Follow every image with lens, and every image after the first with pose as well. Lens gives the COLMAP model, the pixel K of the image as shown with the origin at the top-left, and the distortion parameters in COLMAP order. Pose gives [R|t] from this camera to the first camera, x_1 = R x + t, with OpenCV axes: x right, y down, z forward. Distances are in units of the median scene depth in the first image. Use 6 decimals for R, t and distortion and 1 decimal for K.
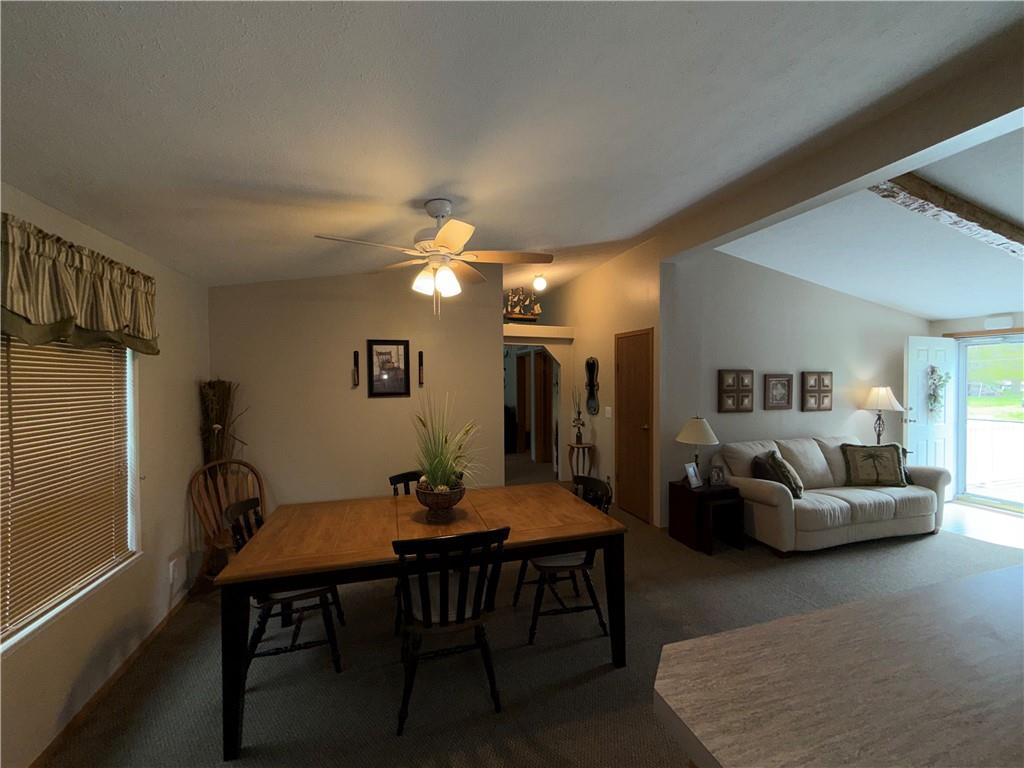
lens RADIAL K [[408.1, 0, 509.7], [0, 408.1, 384.3], [0, 0, 1]] dist [-0.000213, 0.000049]
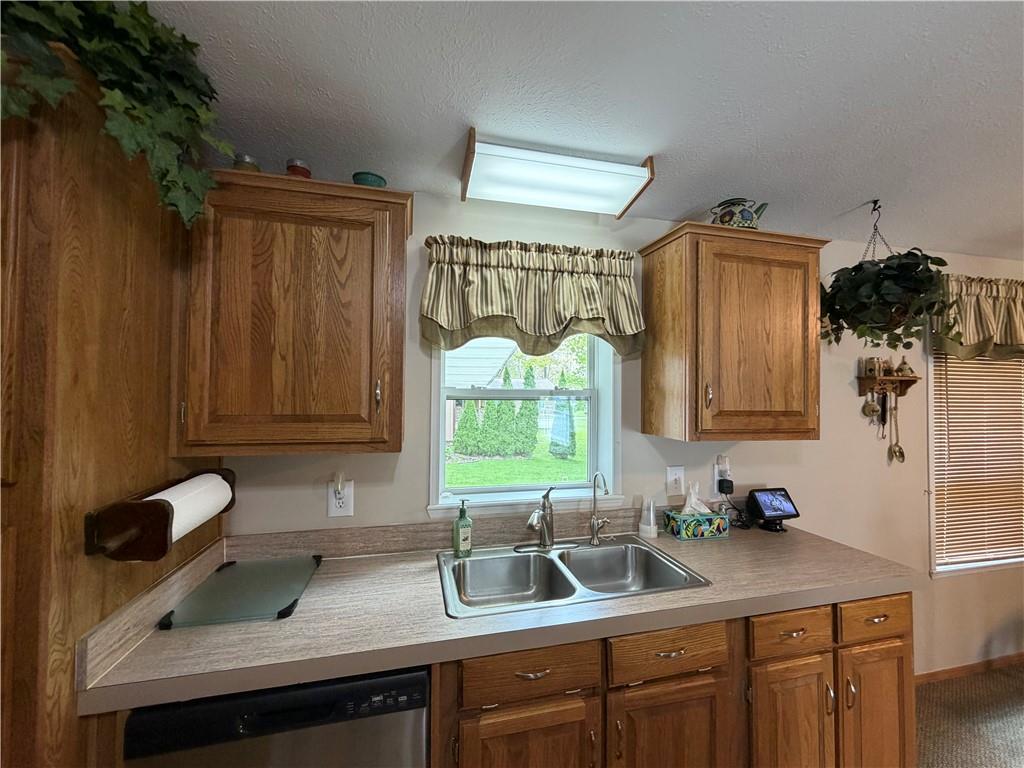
lens RADIAL K [[408.1, 0, 509.7], [0, 408.1, 384.3], [0, 0, 1]] dist [-0.000213, 0.000049]
pose [[-0.064465, -0.018246, -0.997753, 0.130265], [-0.016837, 0.999710, -0.017194, 0.013938], [0.997778, 0.015691, -0.064754, -0.185330]]
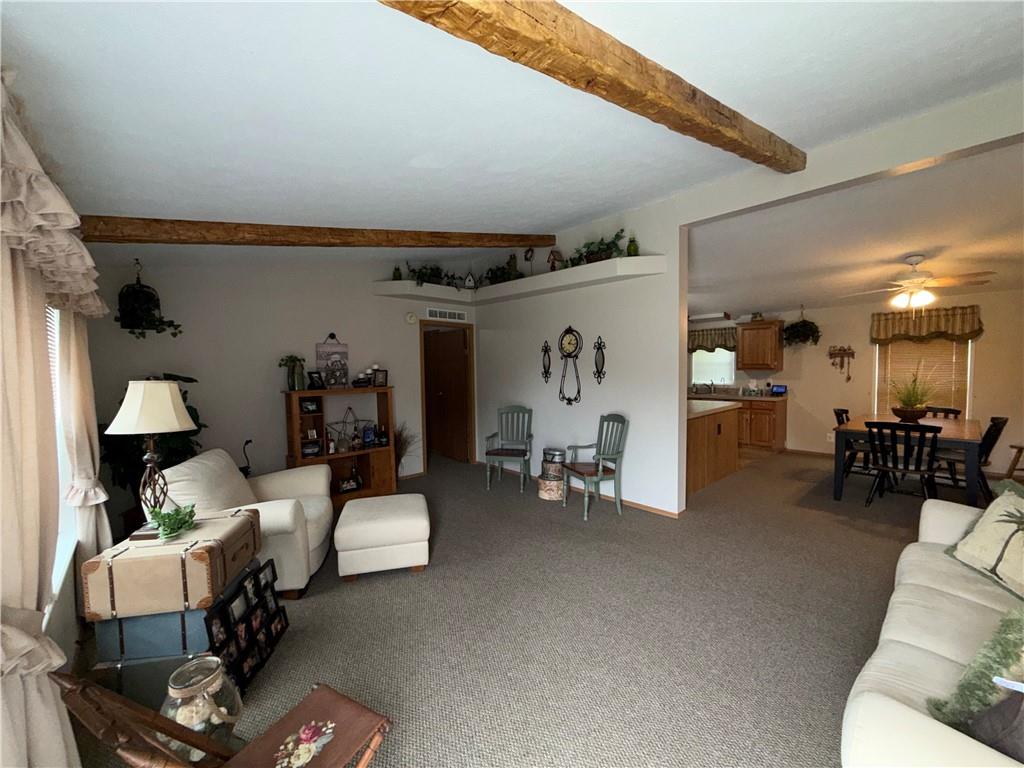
lens RADIAL K [[408.1, 0, 509.7], [0, 408.1, 384.3], [0, 0, 1]] dist [-0.000213, 0.000049]
pose [[-0.903197, 0.034553, -0.427833, 1.429839], [0.011742, 0.998370, 0.055843, 0.006573], [0.429066, 0.045414, -0.902131, 1.181796]]
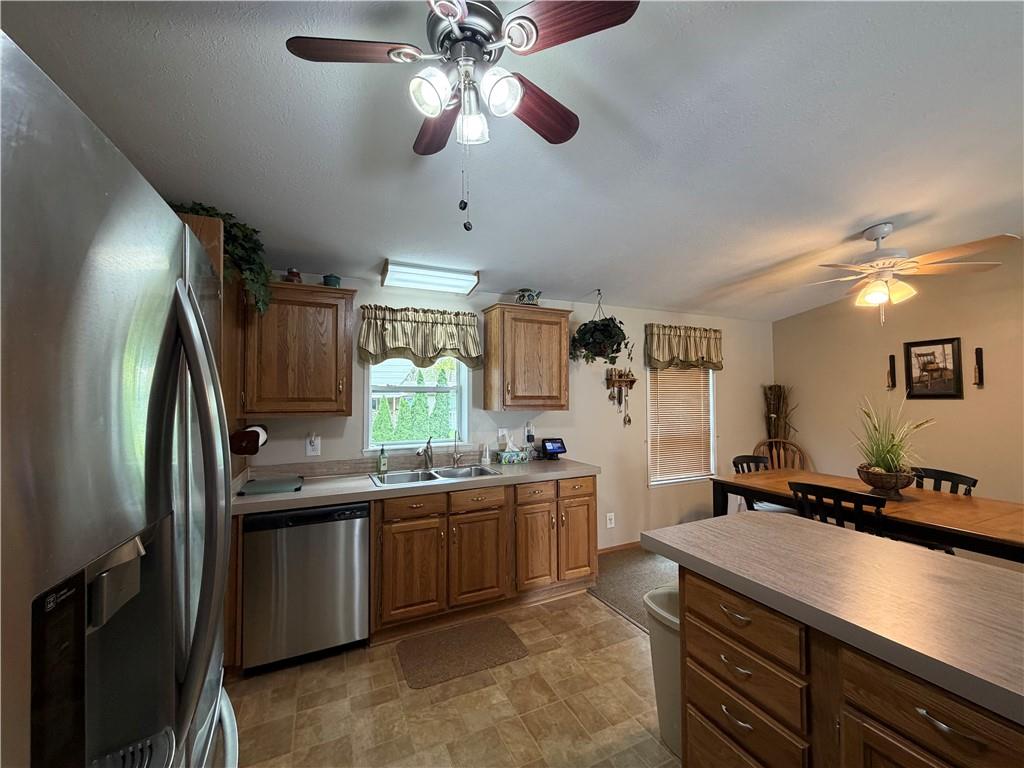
lens RADIAL K [[408.1, 0, 509.7], [0, 408.1, 384.3], [0, 0, 1]] dist [-0.000213, 0.000049]
pose [[0.138453, -0.023530, -0.990090, 0.512933], [-0.006706, 0.999673, -0.024695, 0.026592], [0.990346, 0.010059, 0.138249, -0.128265]]
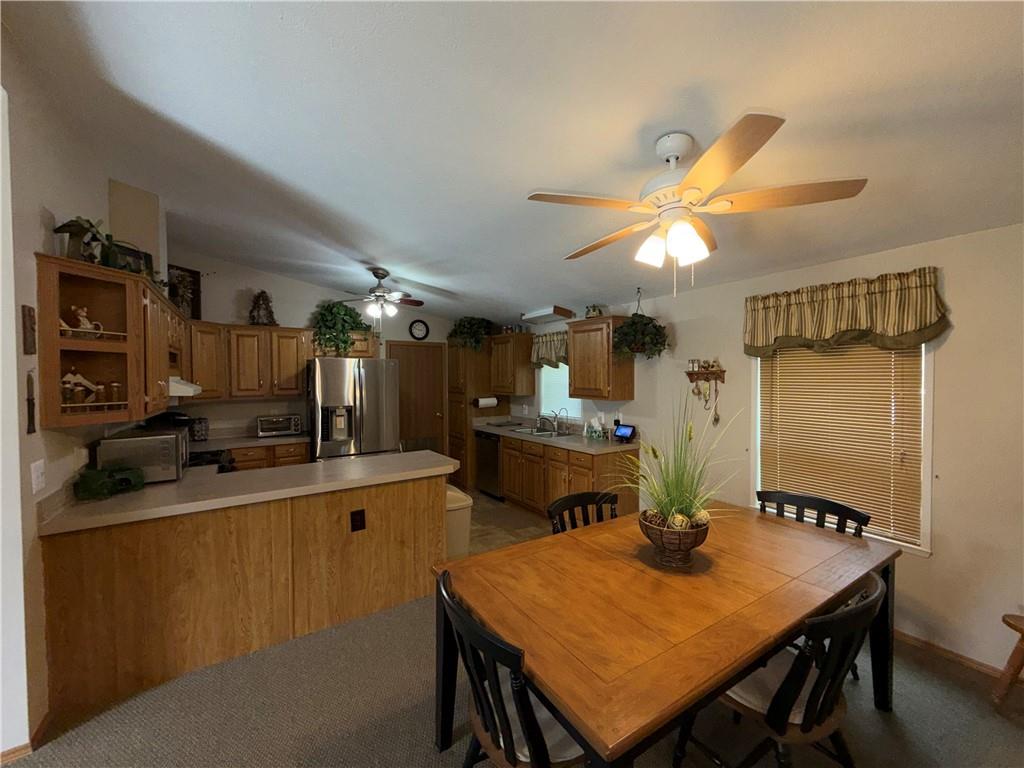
lens RADIAL K [[408.1, 0, 509.7], [0, 408.1, 384.3], [0, 0, 1]] dist [-0.000213, 0.000049]
pose [[-0.960664, 0.015525, -0.277280, 0.202676], [0.007165, 0.999489, 0.031139, -0.015974], [0.277622, 0.027927, -0.960284, 1.015031]]
